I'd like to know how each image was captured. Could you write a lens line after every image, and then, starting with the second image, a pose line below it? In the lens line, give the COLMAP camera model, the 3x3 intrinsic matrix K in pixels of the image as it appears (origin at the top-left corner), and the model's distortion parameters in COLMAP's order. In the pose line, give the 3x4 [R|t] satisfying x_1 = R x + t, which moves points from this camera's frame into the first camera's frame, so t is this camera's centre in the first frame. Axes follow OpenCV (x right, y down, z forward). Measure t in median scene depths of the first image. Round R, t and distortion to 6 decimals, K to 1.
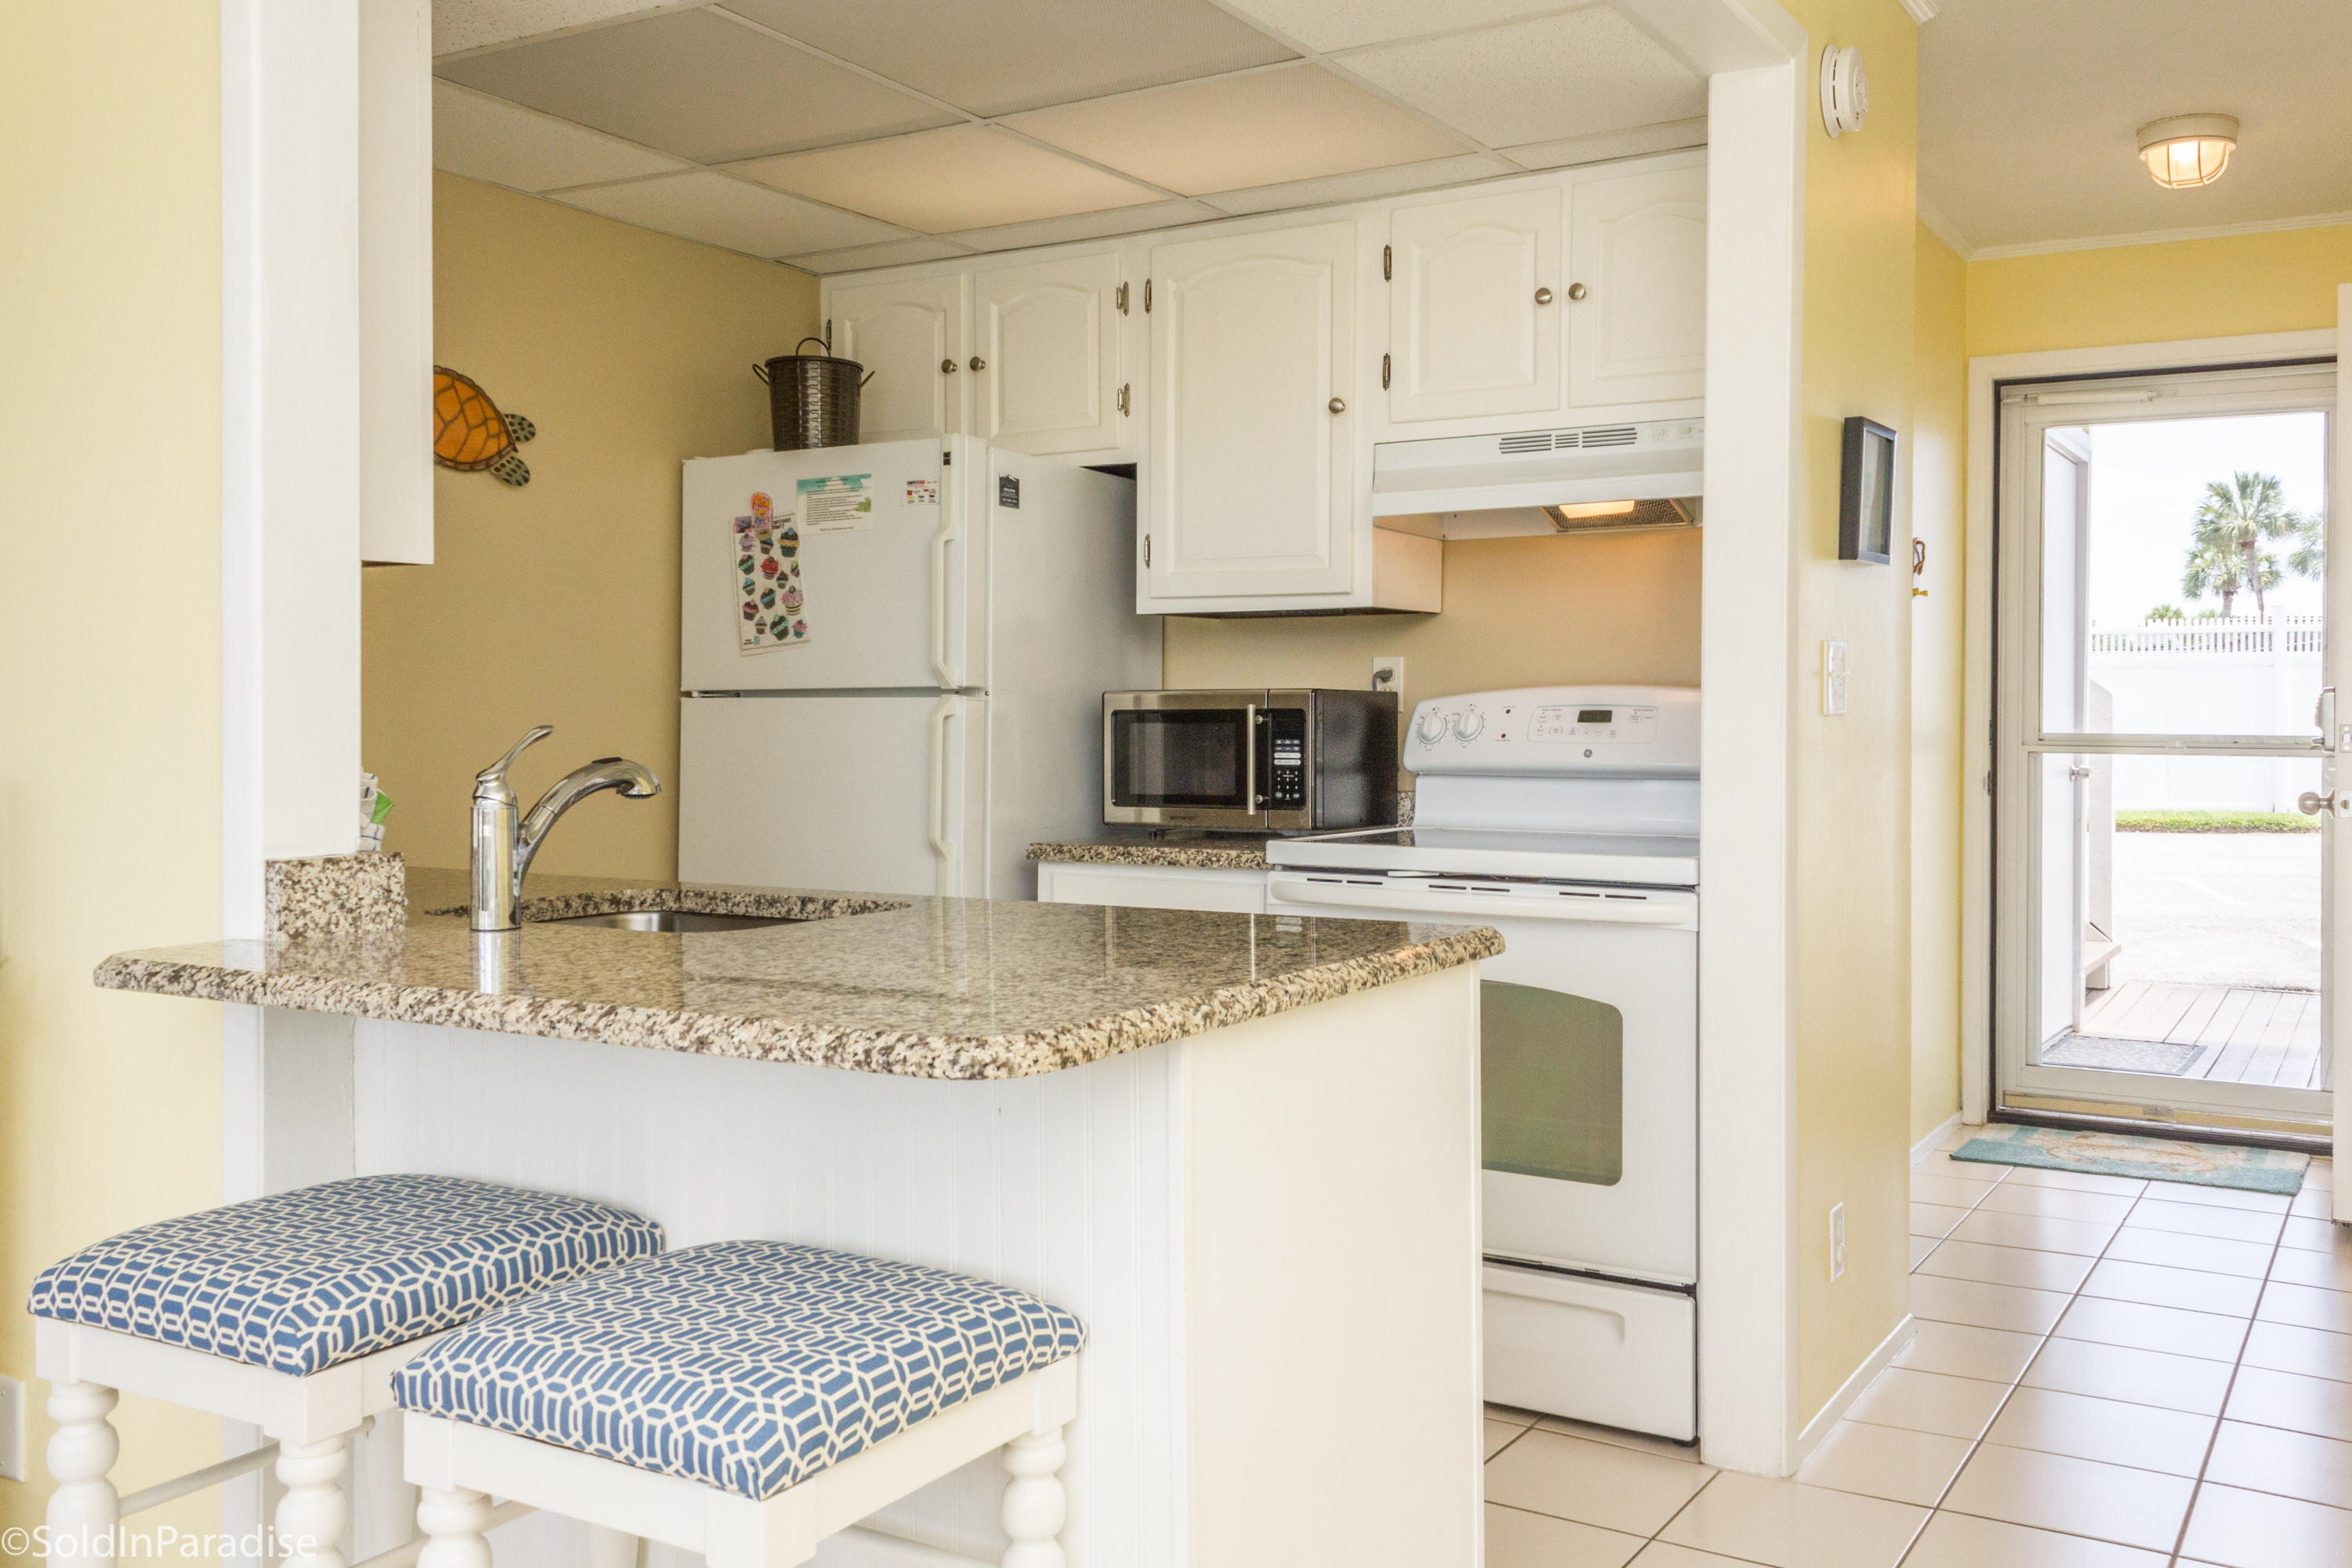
lens RADIAL K [[2052.7, 0, 1176.0], [0, 2052.7, 724.1], [0, 0, 1]] dist [0.026630, -0.007475]
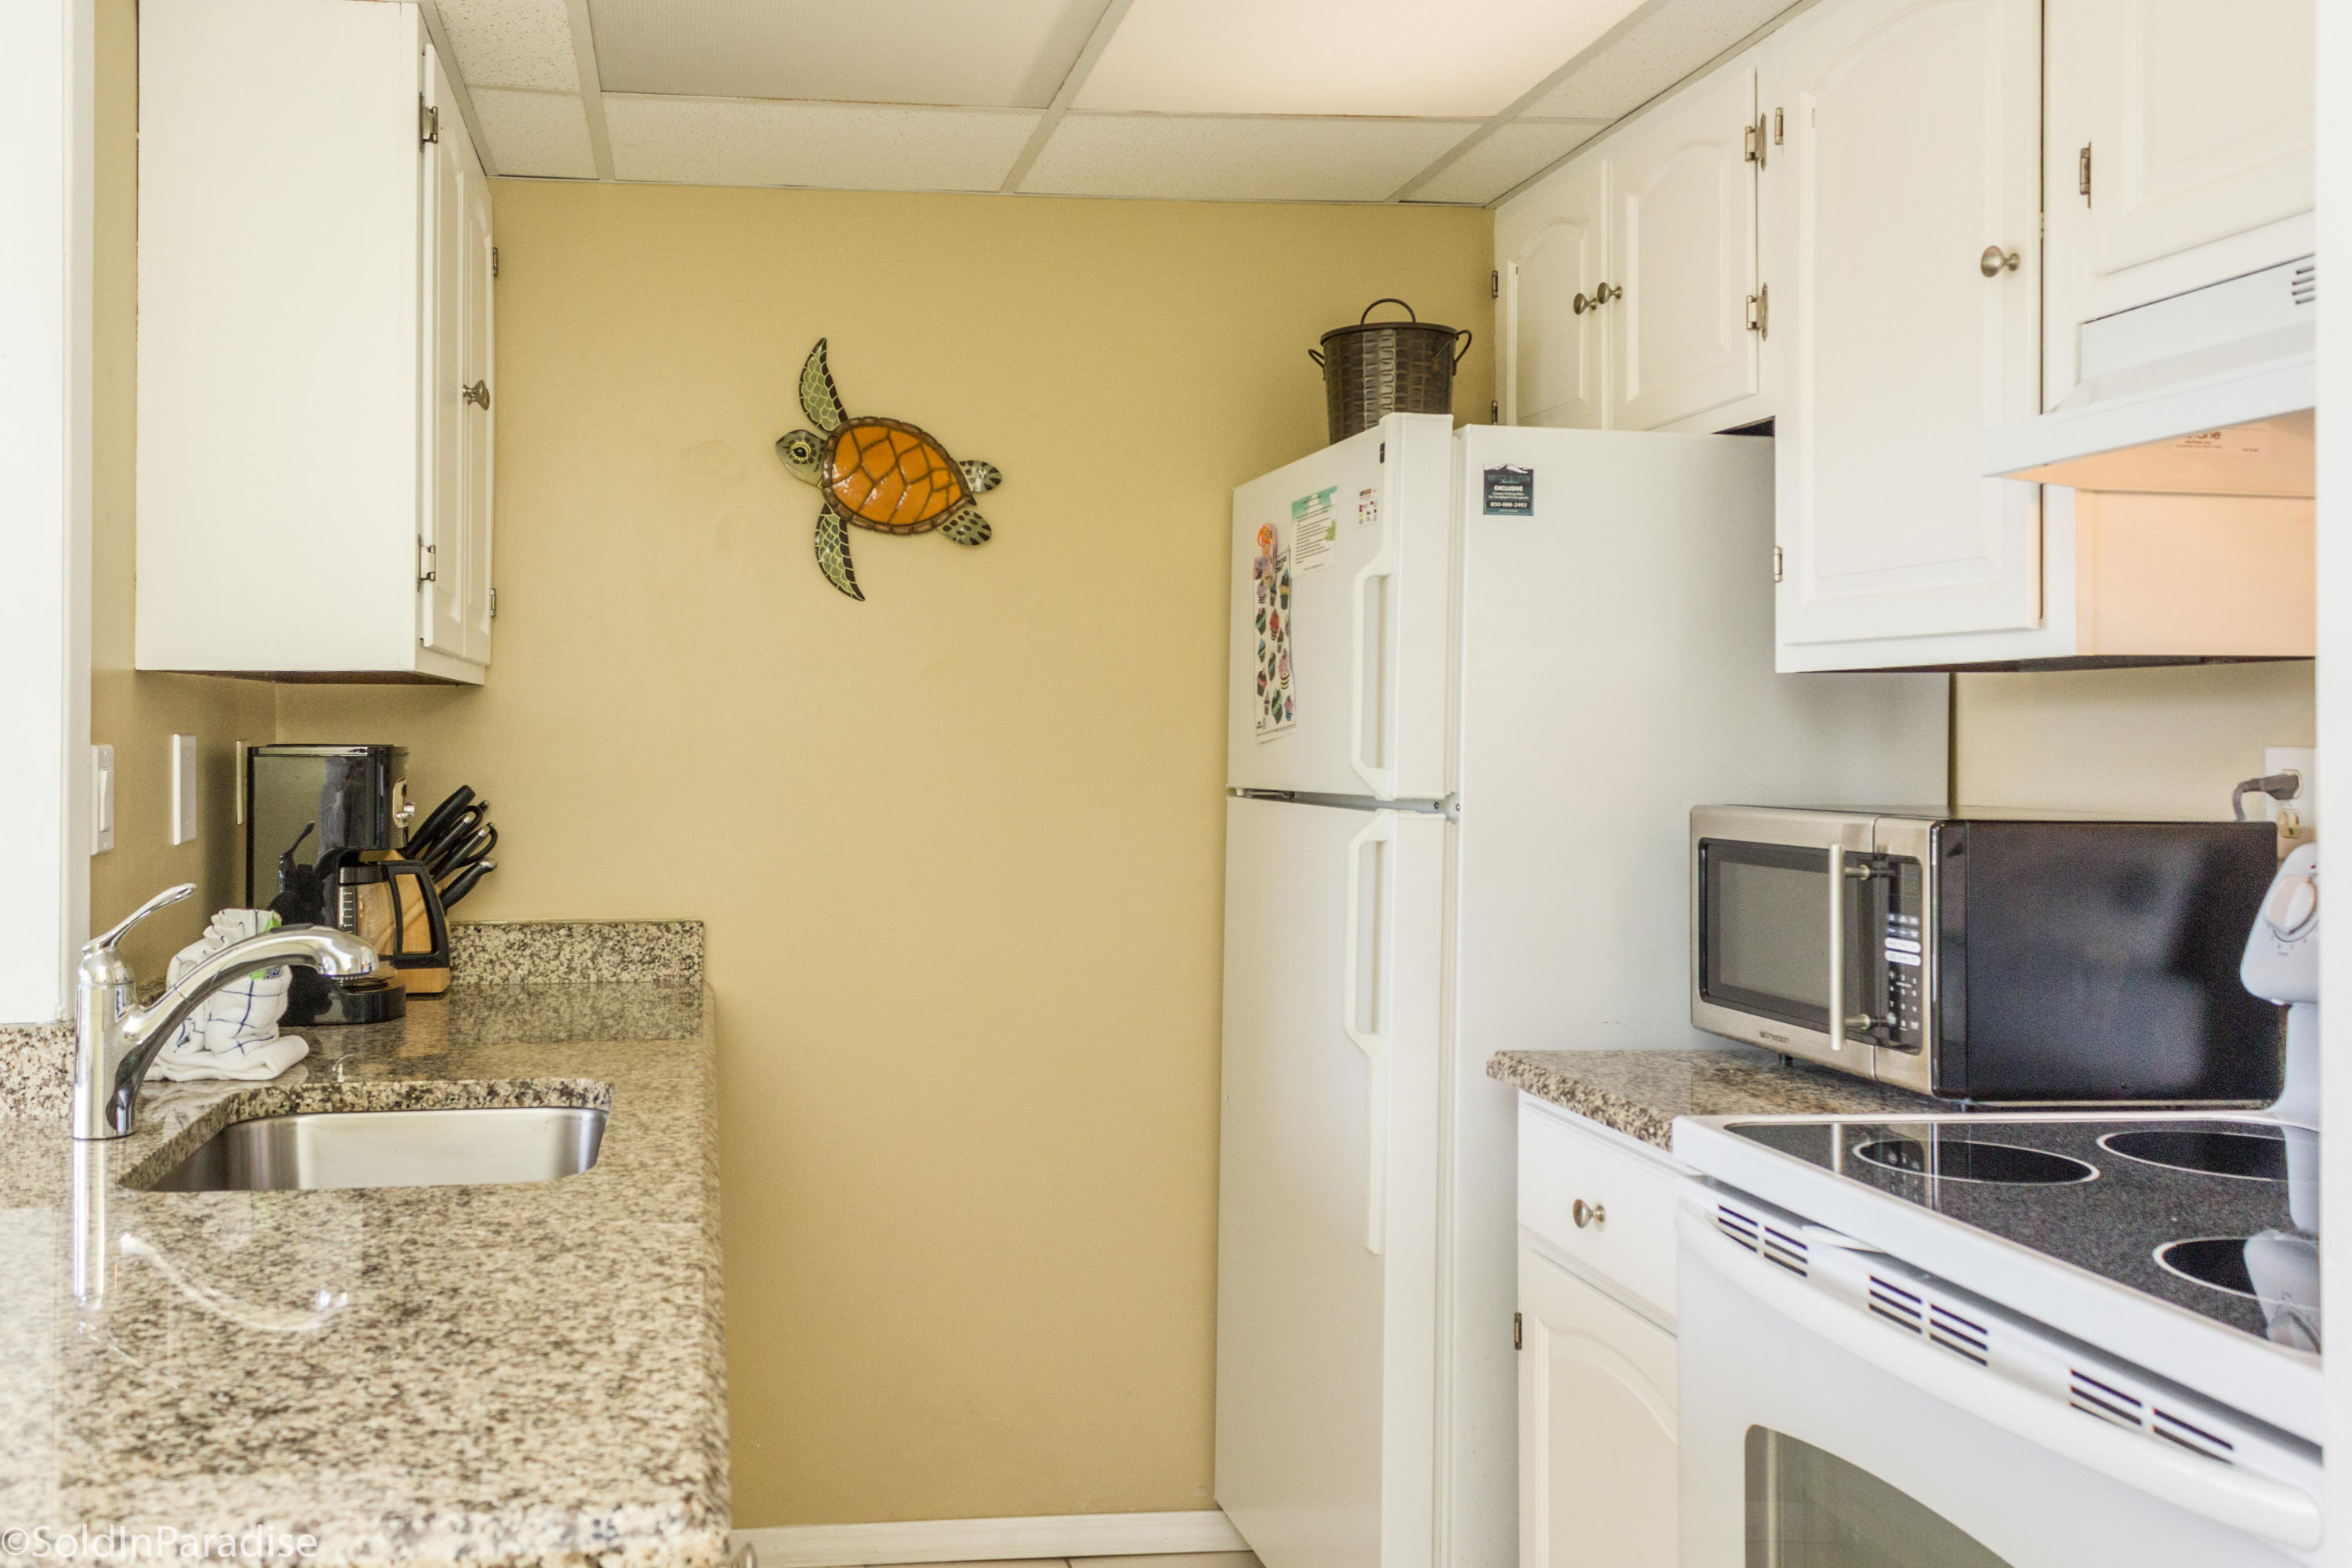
lens RADIAL K [[1998.8, 0, 1173.7], [0, 1998.8, 694.4], [0, 0, 1]] dist [0.069370, -0.059262]
pose [[0.592043, -0.011197, -0.805829, 0.373953], [-0.002566, 0.999872, -0.015778, -0.041371], [0.805902, 0.011409, 0.591938, 0.570089]]
